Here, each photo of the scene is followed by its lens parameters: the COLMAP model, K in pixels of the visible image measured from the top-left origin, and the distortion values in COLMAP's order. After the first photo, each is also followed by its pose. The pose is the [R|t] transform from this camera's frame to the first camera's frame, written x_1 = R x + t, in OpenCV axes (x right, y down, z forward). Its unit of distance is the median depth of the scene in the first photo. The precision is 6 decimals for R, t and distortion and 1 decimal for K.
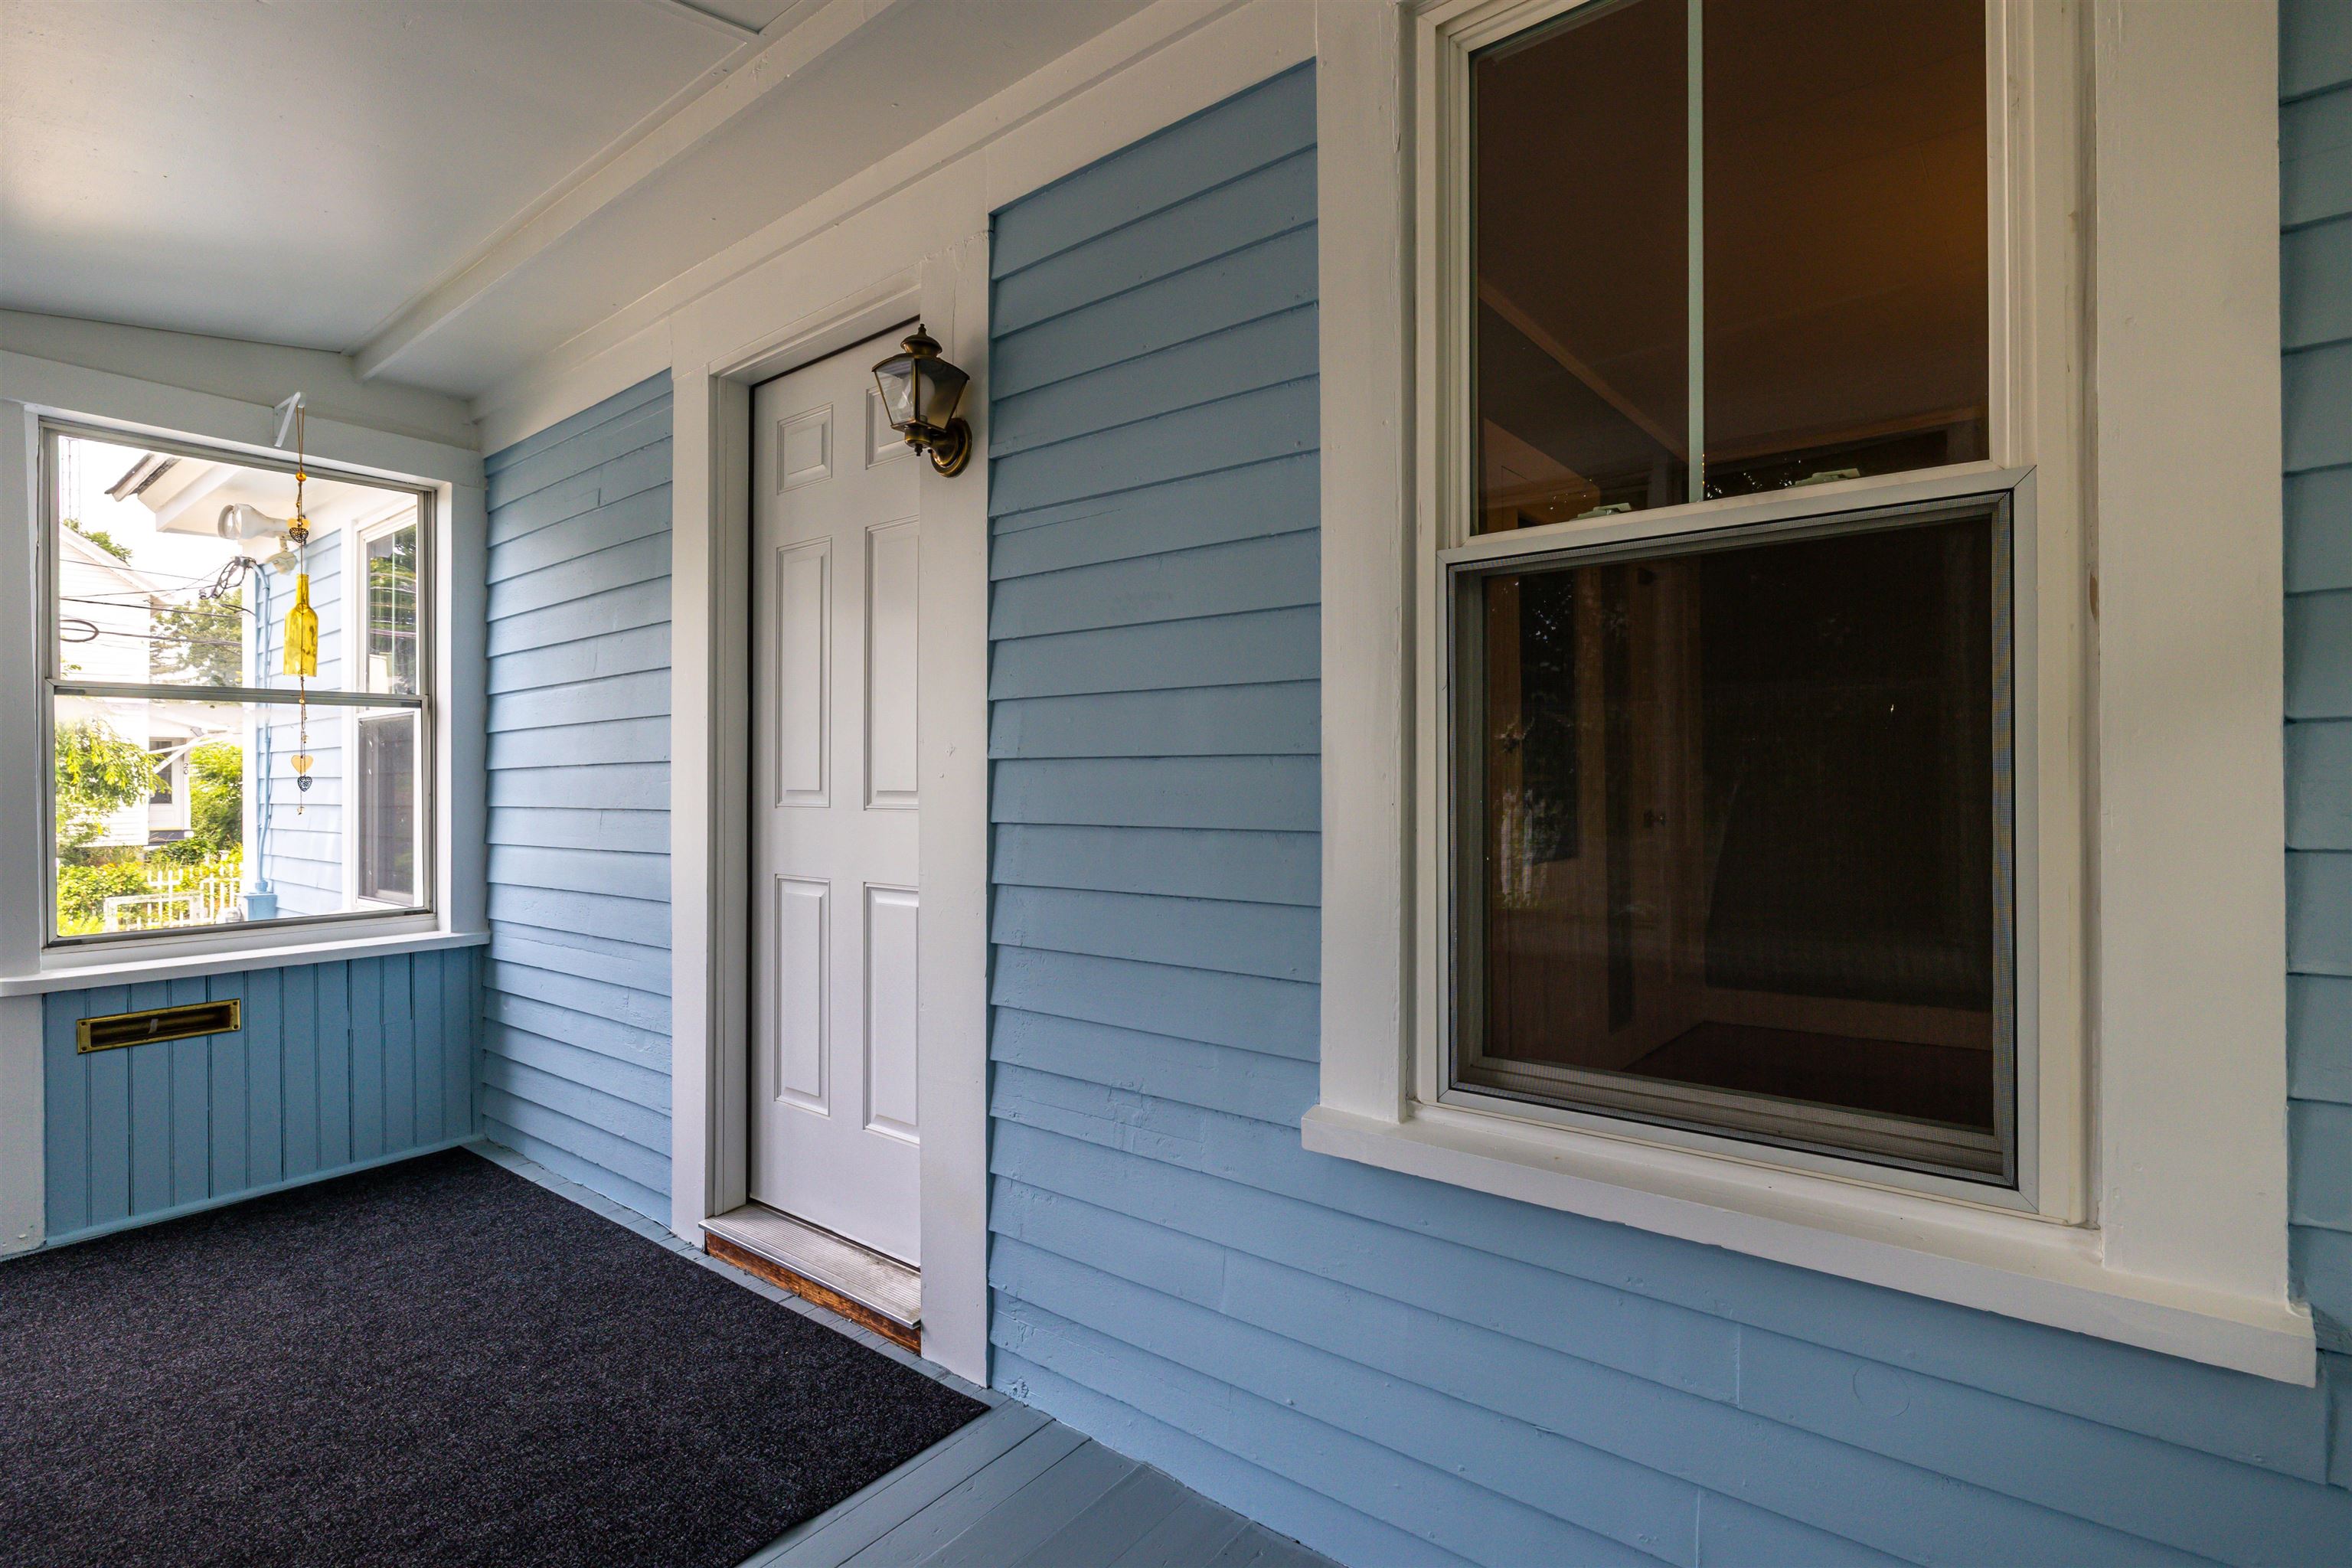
lens RADIAL K [[1127.6, 0, 1172.7], [0, 1127.6, 784.0], [0, 0, 1]] dist [-0.003298, 0.000320]
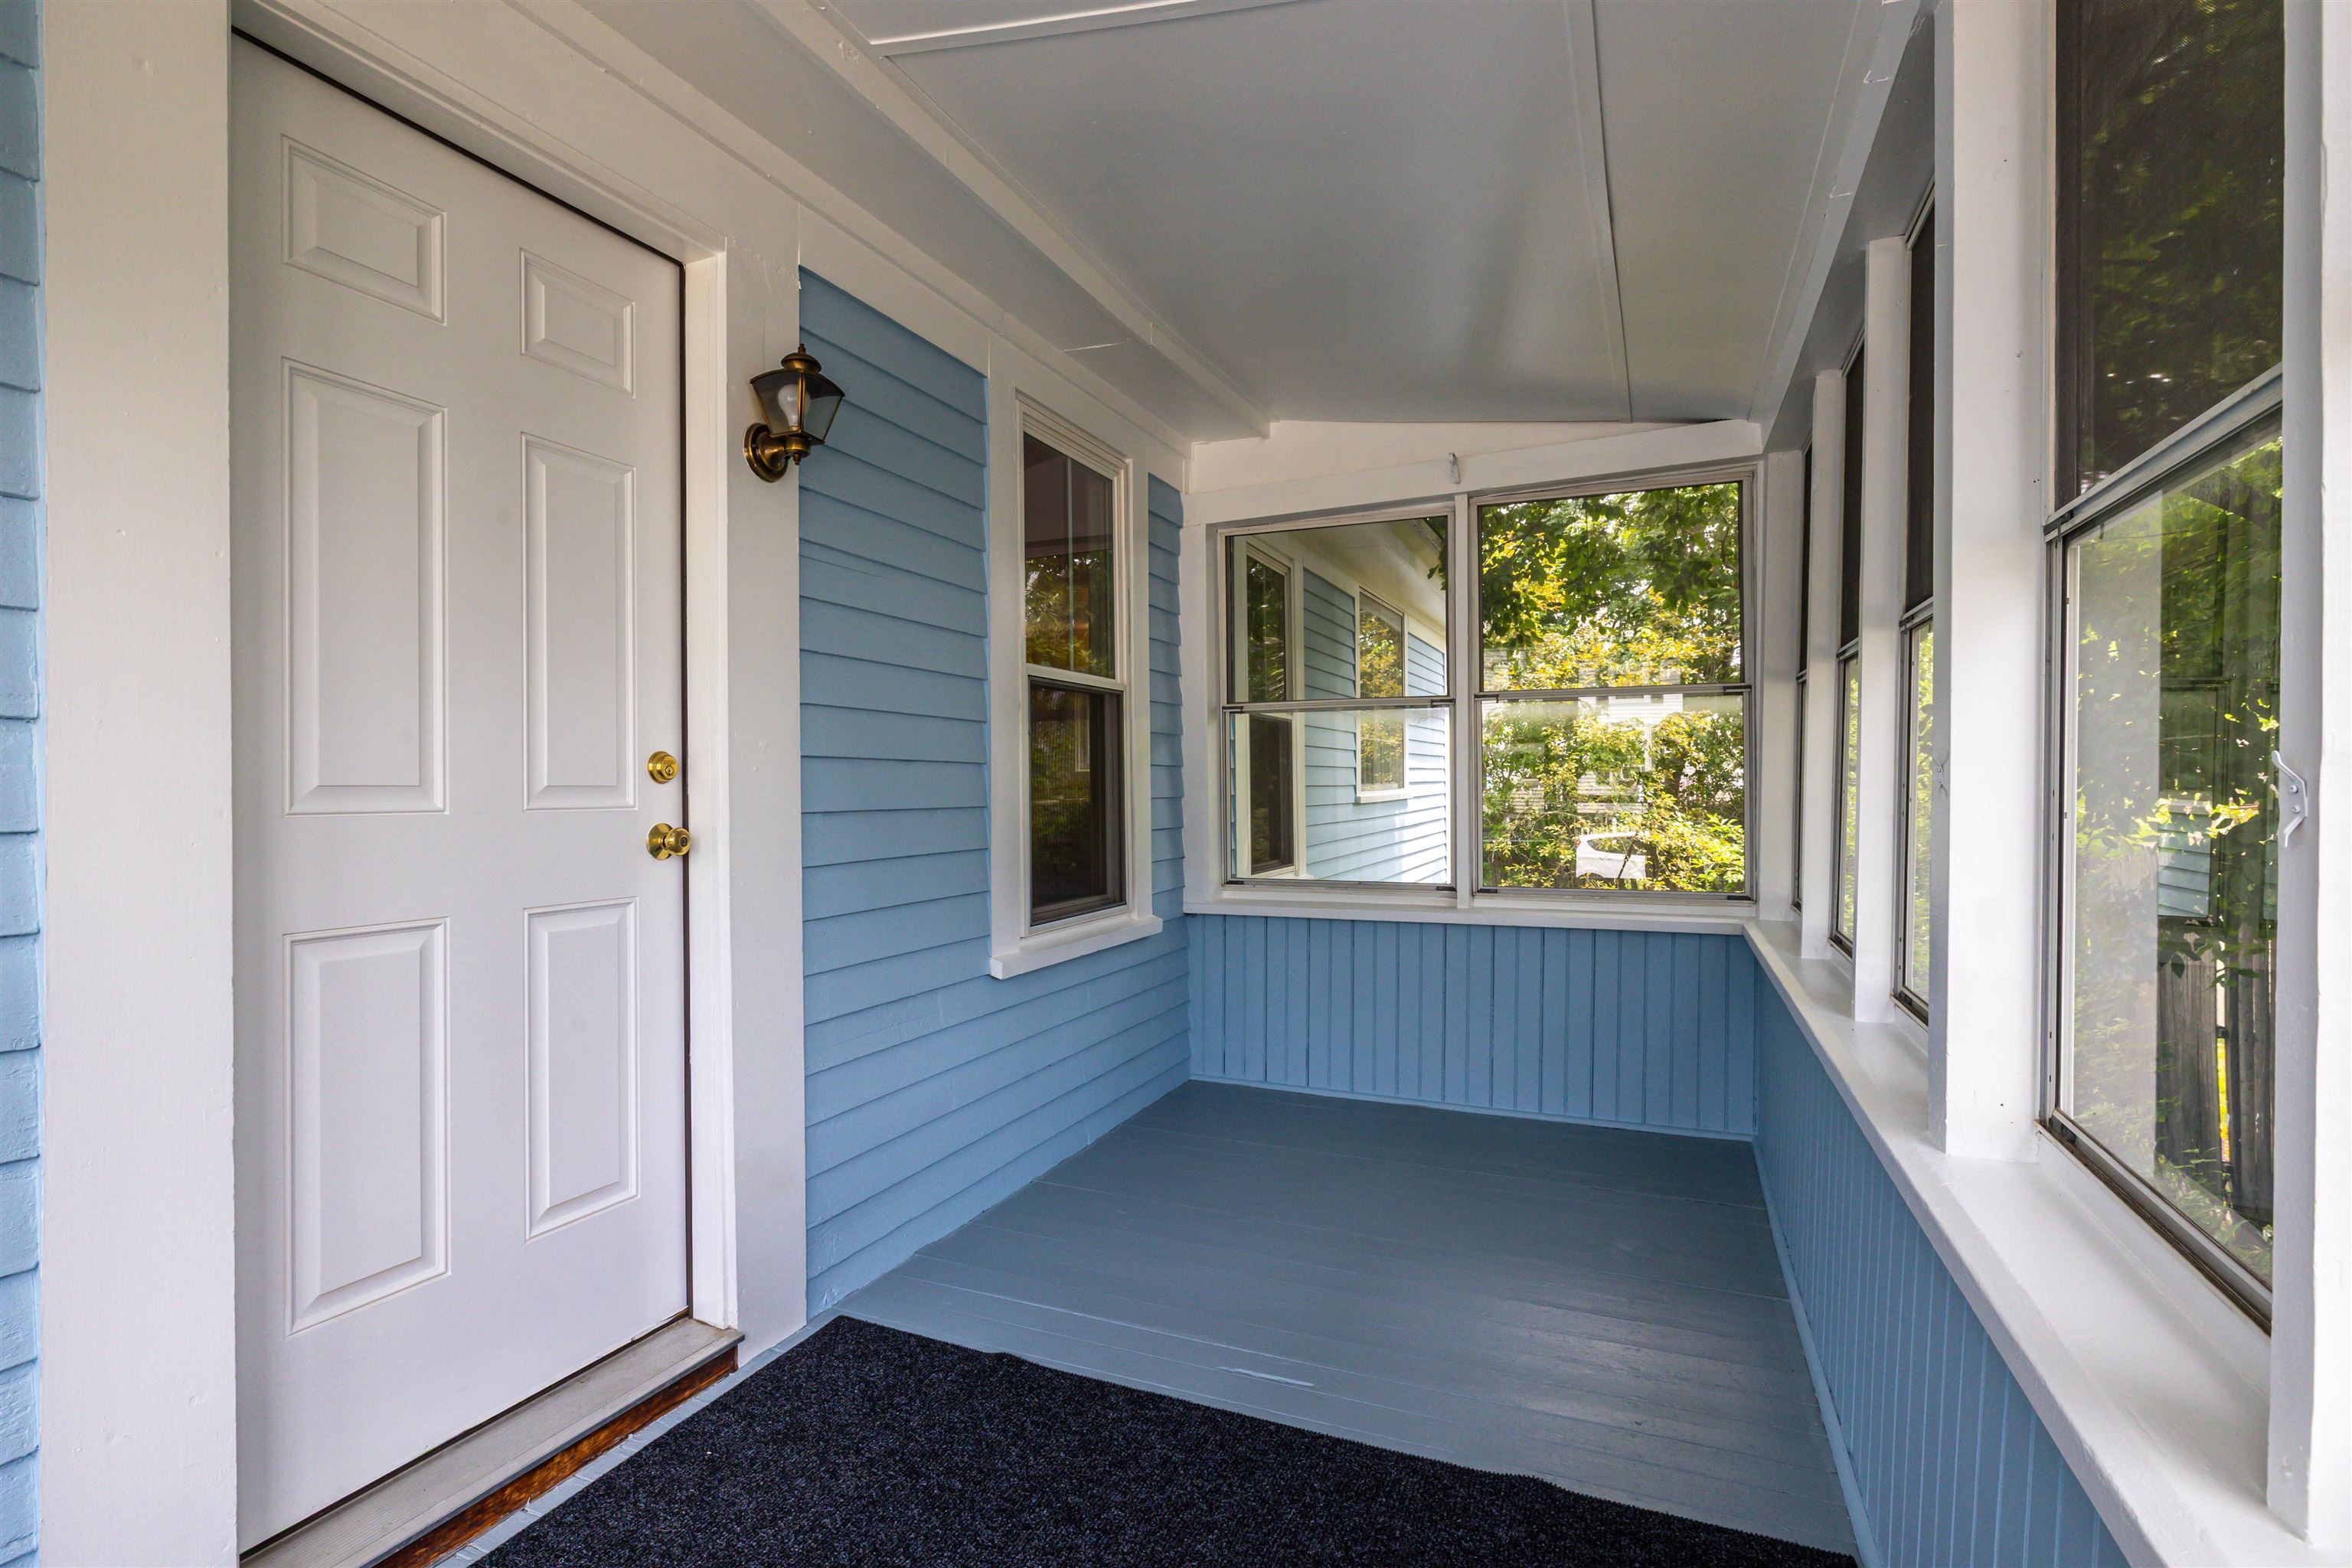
lens RADIAL K [[1127.6, 0, 1173.6], [0, 1127.6, 791.4], [0, 0, 1]] dist [-0.003298, 0.000320]
pose [[-0.271474, 0.001129, 0.962445, -1.553328], [0.006524, 0.999978, 0.000667, 0.017551], [-0.962424, 0.006460, -0.271475, 1.110282]]
